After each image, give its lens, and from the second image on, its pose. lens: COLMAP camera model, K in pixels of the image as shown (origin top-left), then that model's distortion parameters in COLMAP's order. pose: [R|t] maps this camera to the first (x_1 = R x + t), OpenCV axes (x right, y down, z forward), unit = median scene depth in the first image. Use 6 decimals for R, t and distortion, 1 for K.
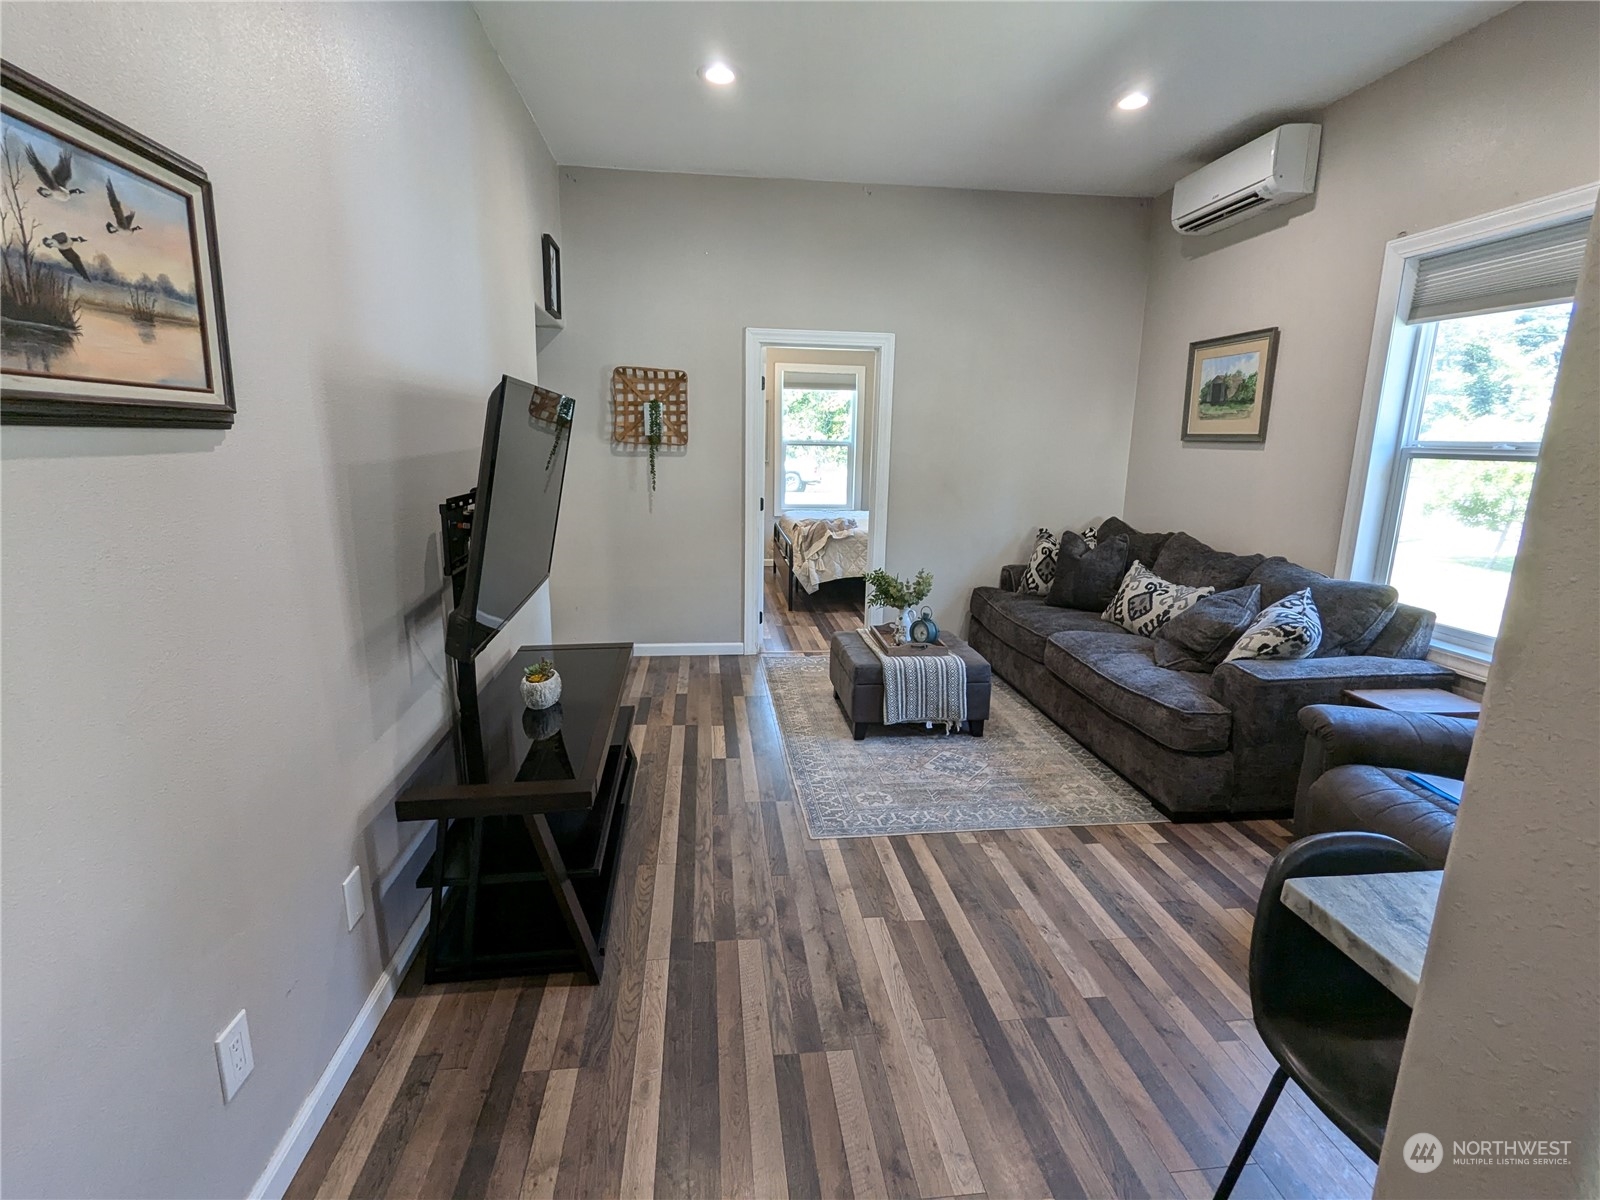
lens RADIAL K [[757.4, 0, 797.3], [0, 757.4, 598.9], [0, 0, 1]] dist [-0.004189, 0.002307]
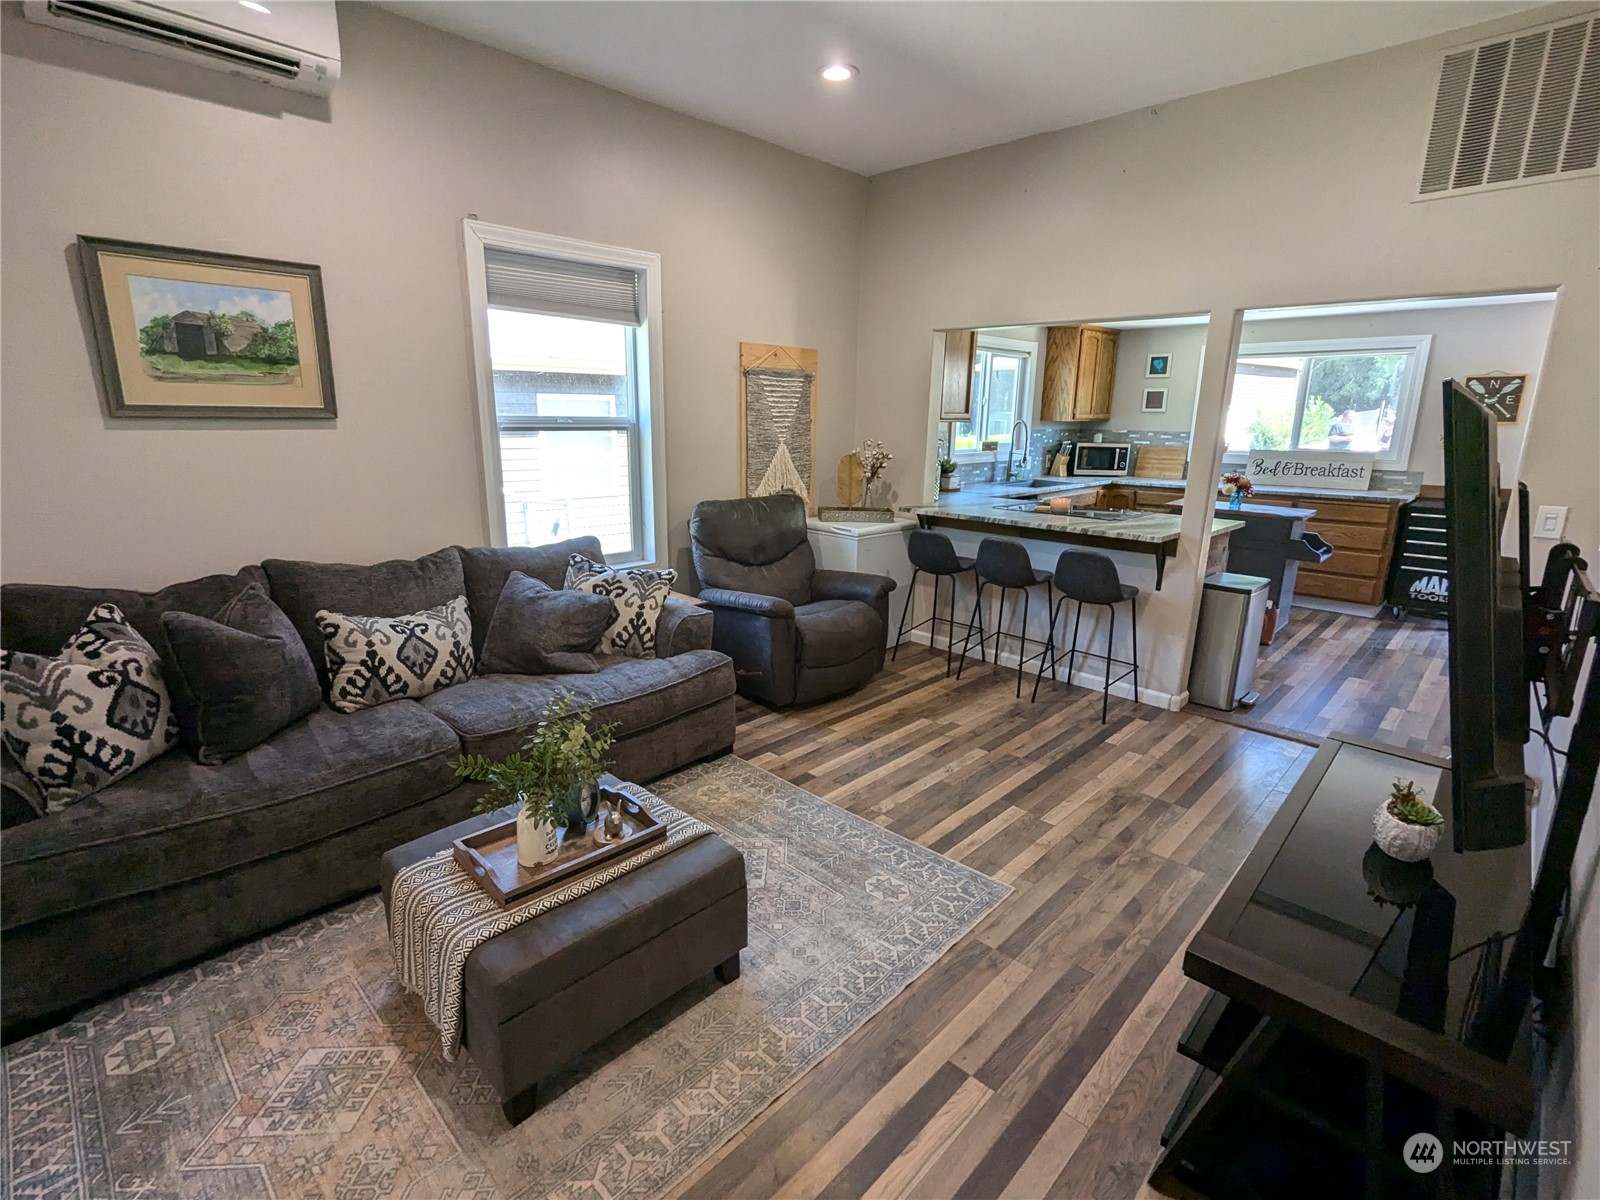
lens RADIAL K [[757.4, 0, 799.0], [0, 757.4, 600.7], [0, 0, 1]] dist [-0.004189, 0.002307]
pose [[-0.626055, -0.216326, 0.749171, -0.341868], [0.135859, 0.915795, 0.377971, -0.301866], [-0.767852, 0.338413, -0.543949, 1.277485]]
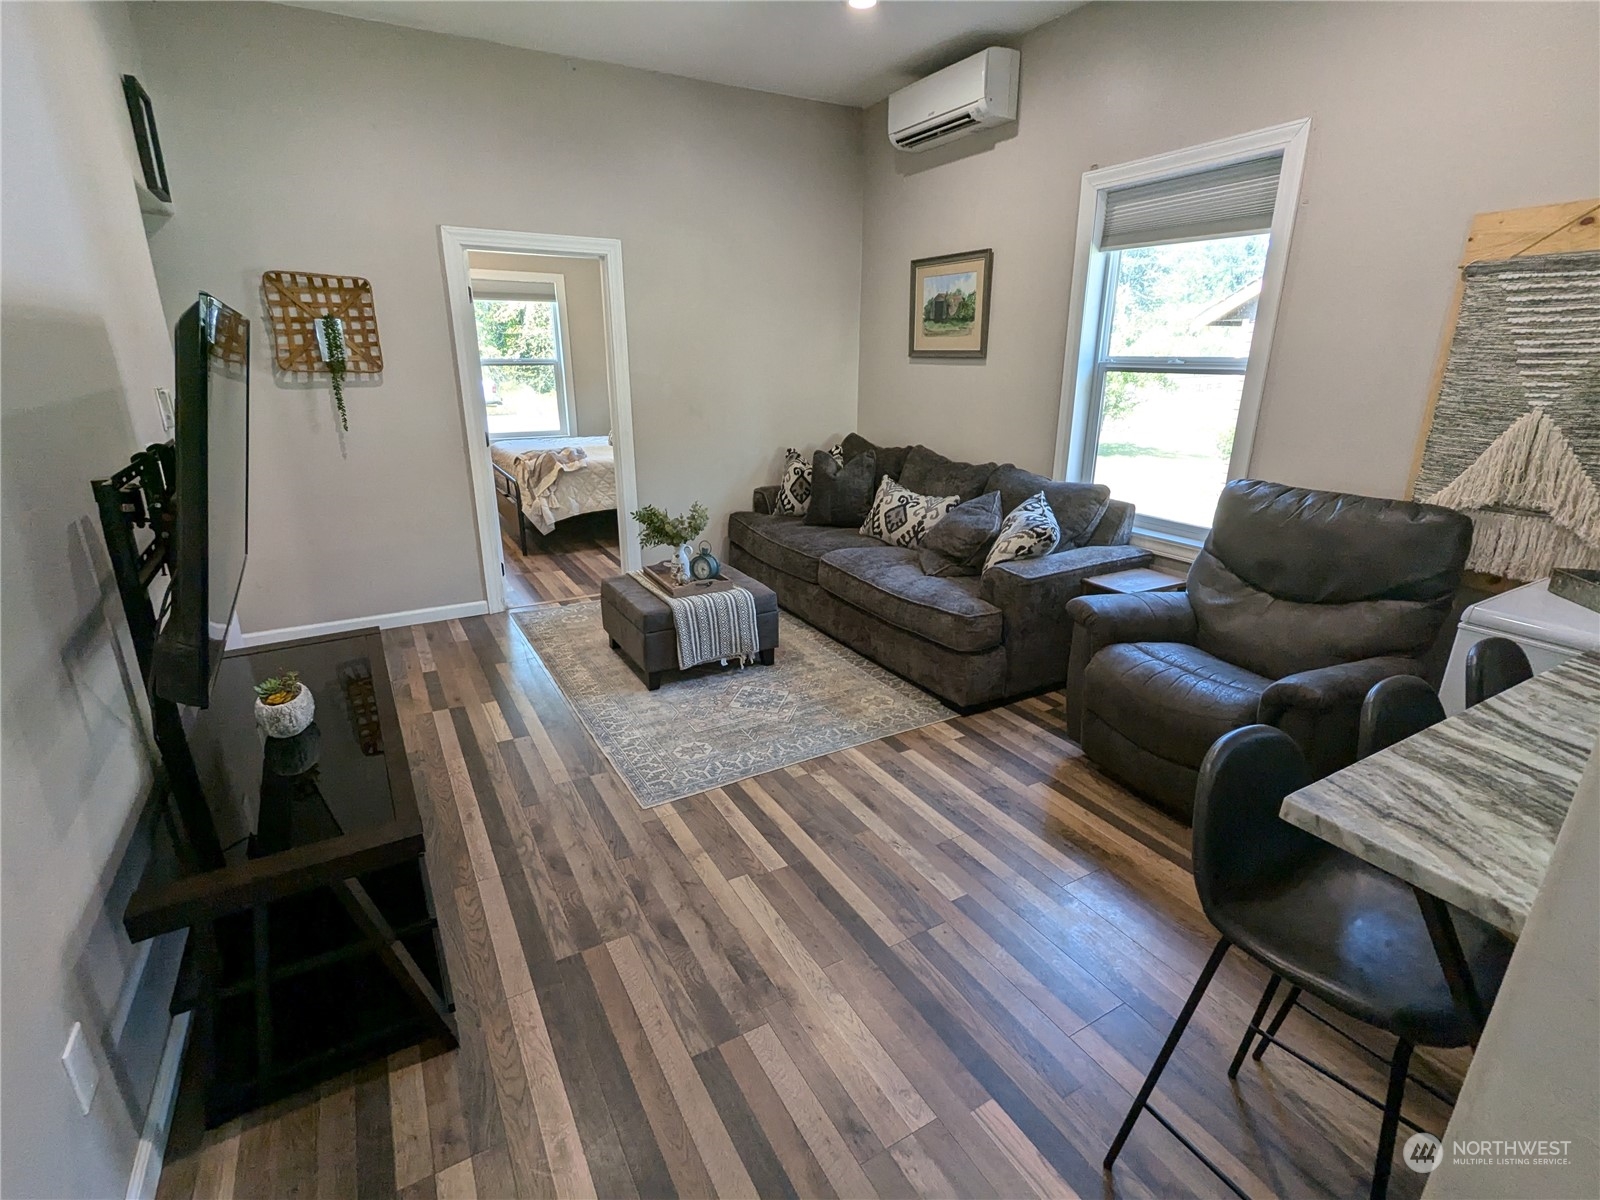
lens RADIAL K [[757.4, 0, 798.3], [0, 757.4, 601.0], [0, 0, 1]] dist [-0.004189, 0.002307]
pose [[0.919956, -0.135151, 0.367989, -0.092927], [0.094043, 0.987367, 0.127527, -0.029144], [-0.380575, -0.082713, 0.921043, 0.075487]]
